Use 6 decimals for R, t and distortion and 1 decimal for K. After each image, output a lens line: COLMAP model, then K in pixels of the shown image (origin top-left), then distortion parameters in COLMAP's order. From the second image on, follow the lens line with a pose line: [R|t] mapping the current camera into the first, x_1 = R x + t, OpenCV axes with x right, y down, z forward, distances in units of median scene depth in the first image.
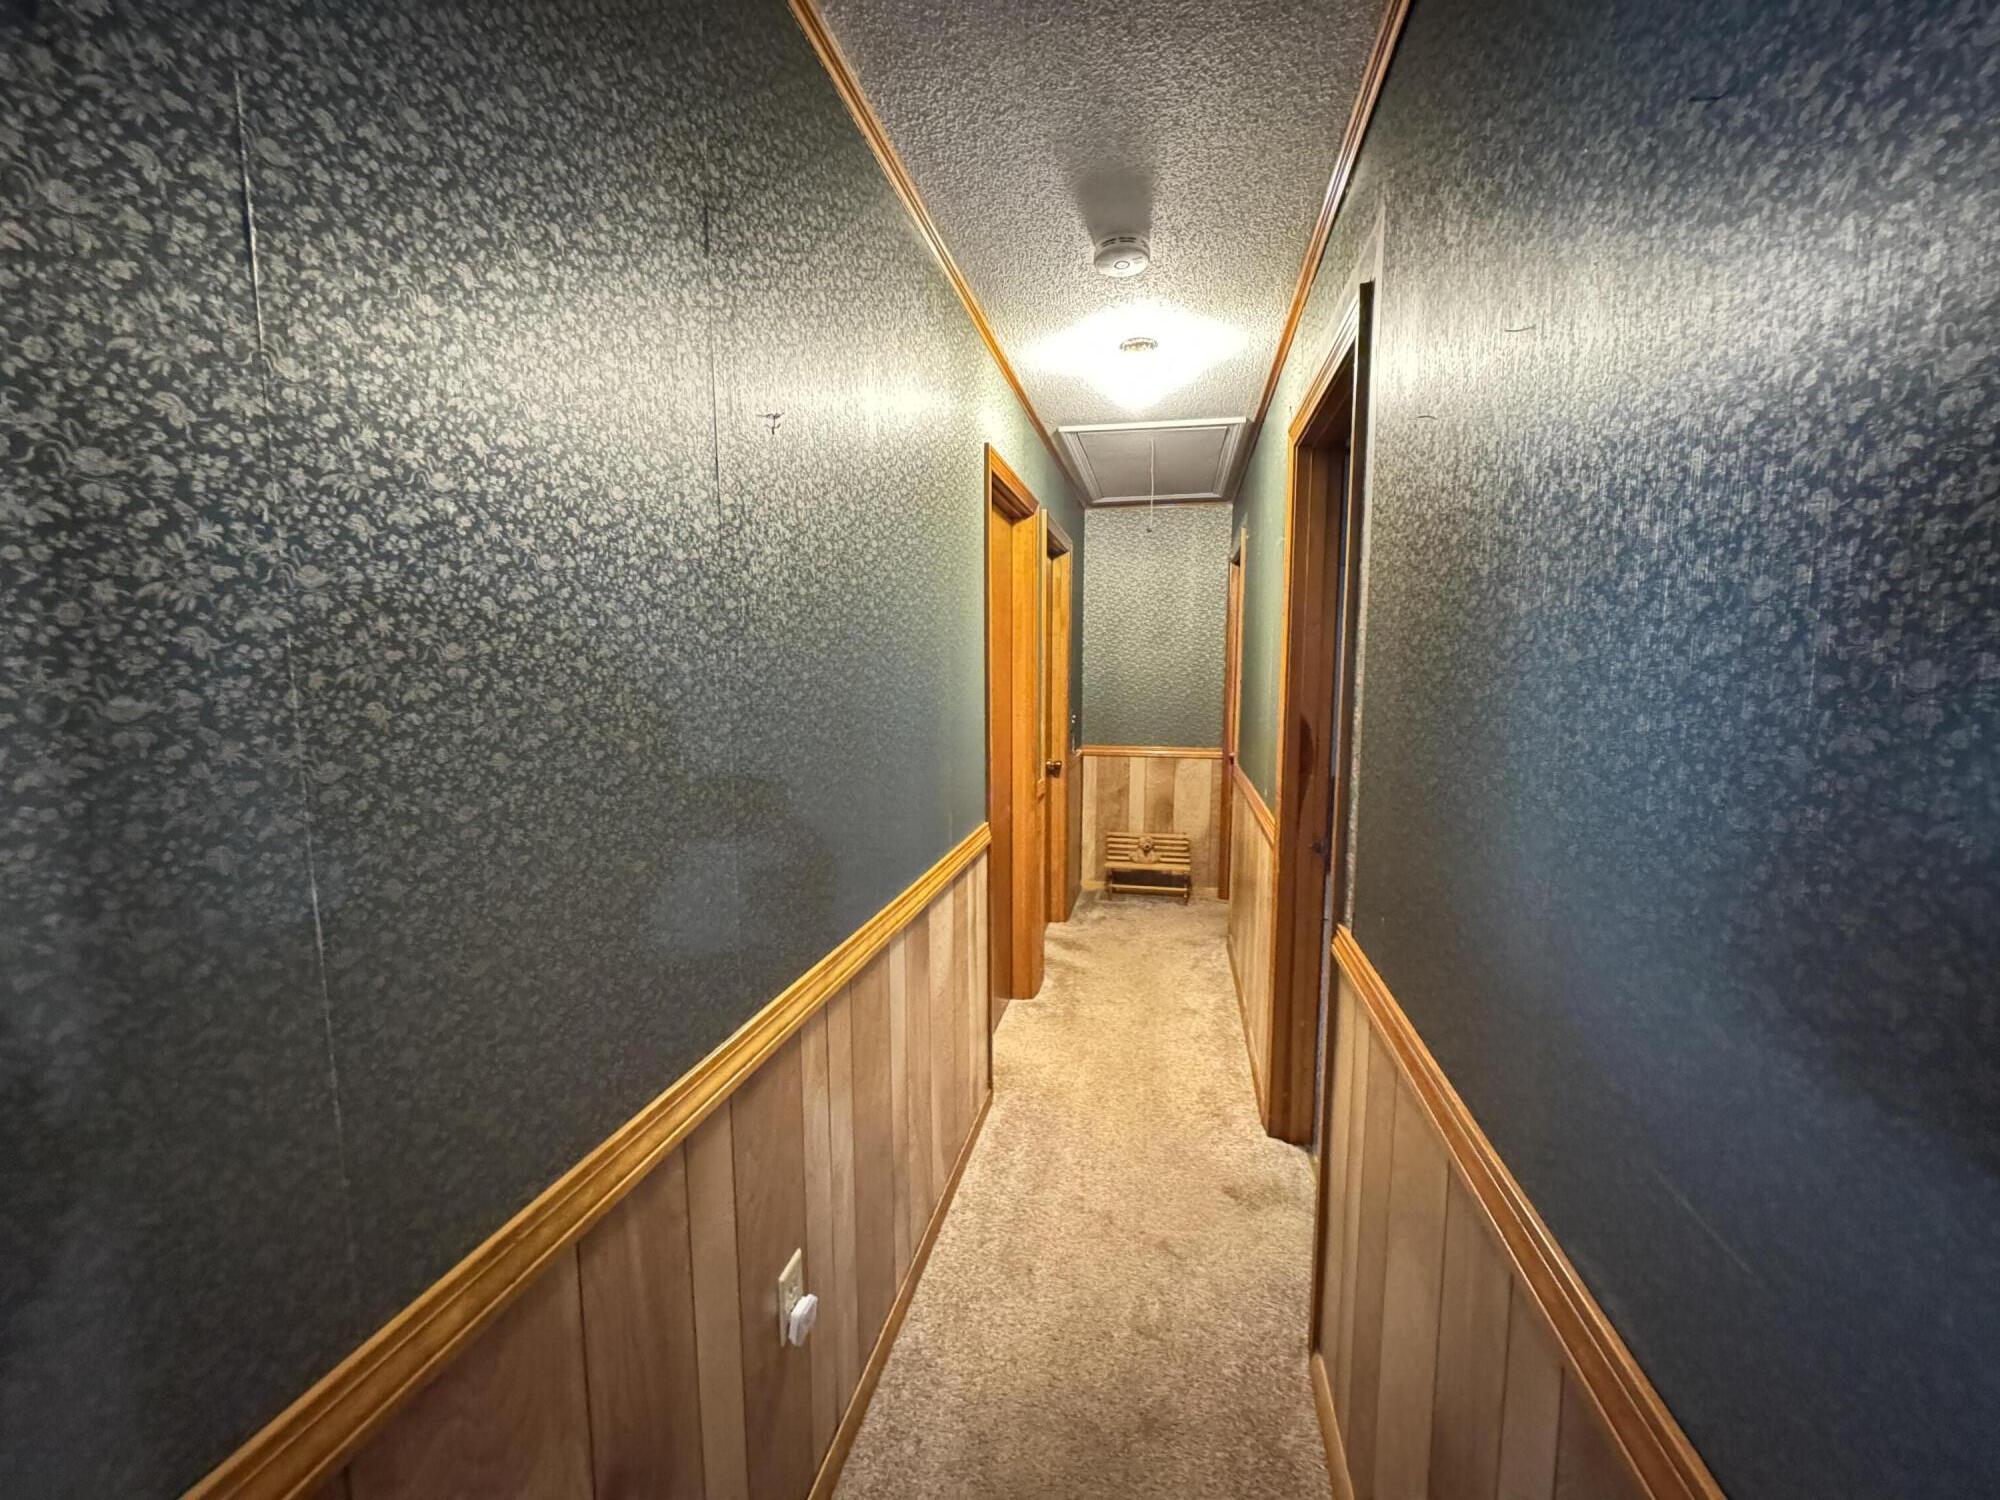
lens RADIAL K [[796.3, 0, 1003.3], [0, 796.3, 752.1], [0, 0, 1]] dist [-0.004063, 0.000090]
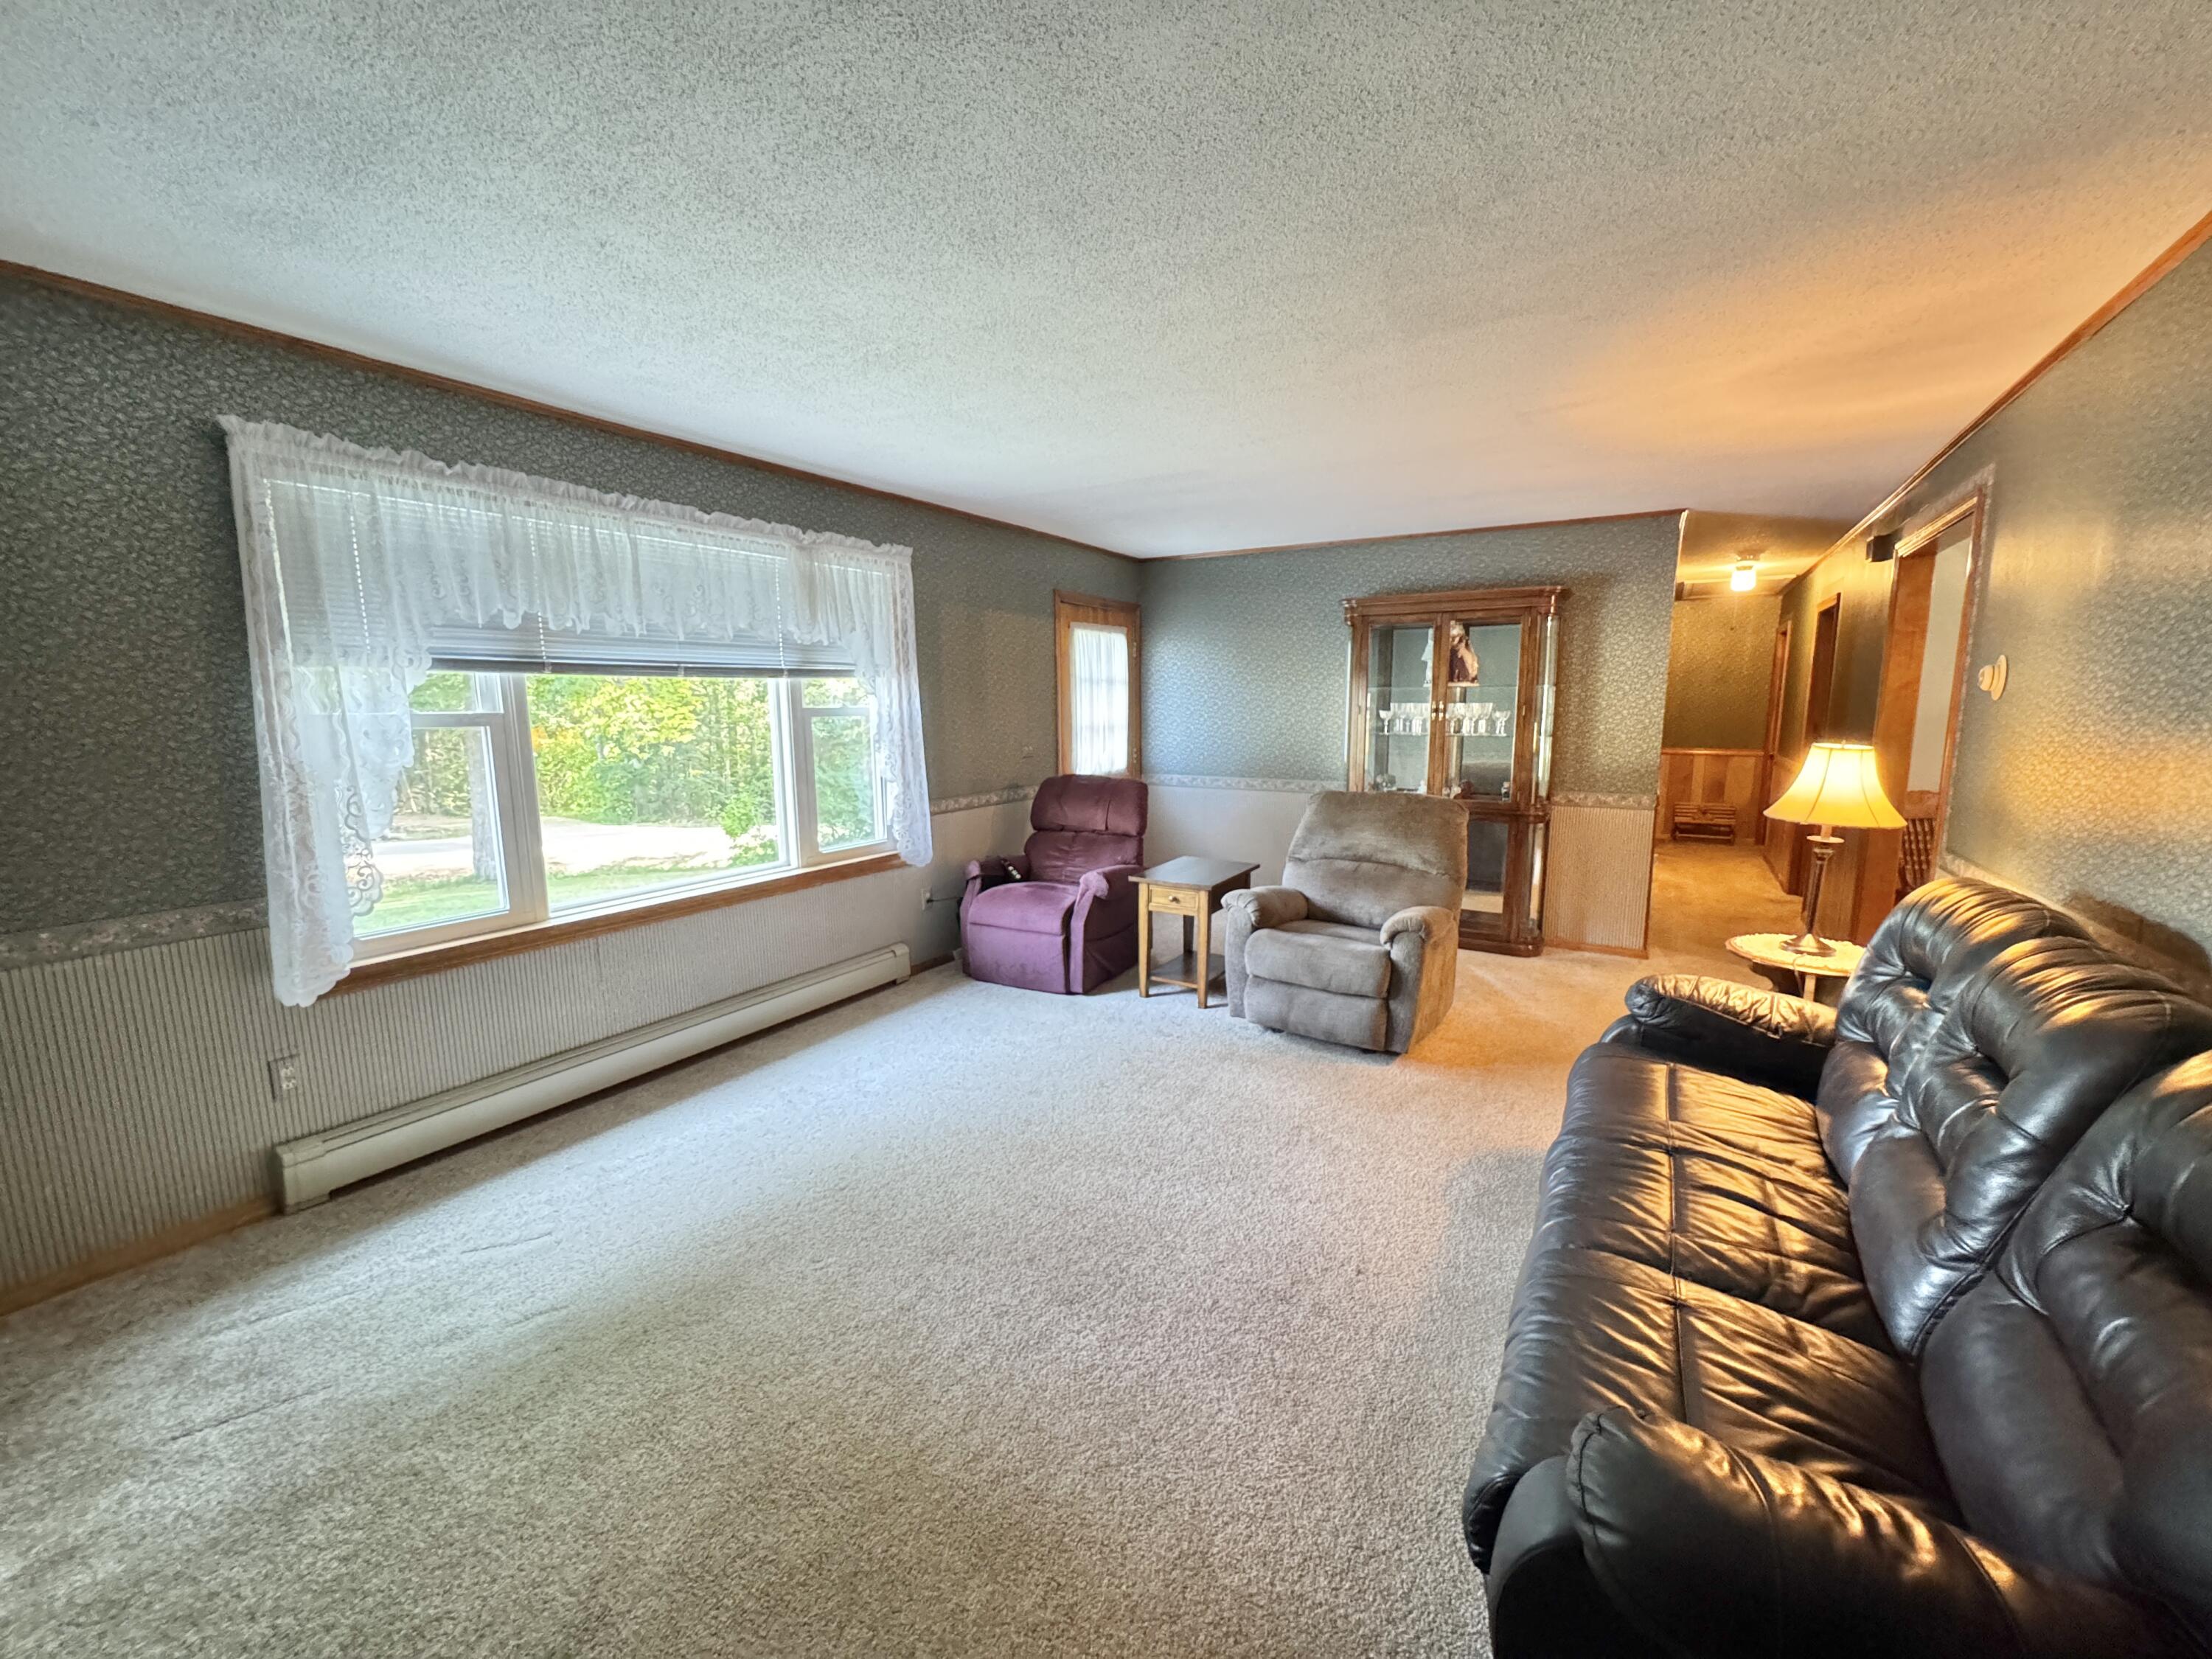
lens RADIAL K [[880.8, 0, 1109.7], [0, 880.8, 831.9], [0, 0, 1]] dist [-0.004063, 0.000090]
pose [[0.940677, 0.047032, -0.336027, -0.354843], [-0.032725, 0.998305, 0.048118, 0.115641], [0.337721, -0.034267, 0.940622, -1.092794]]
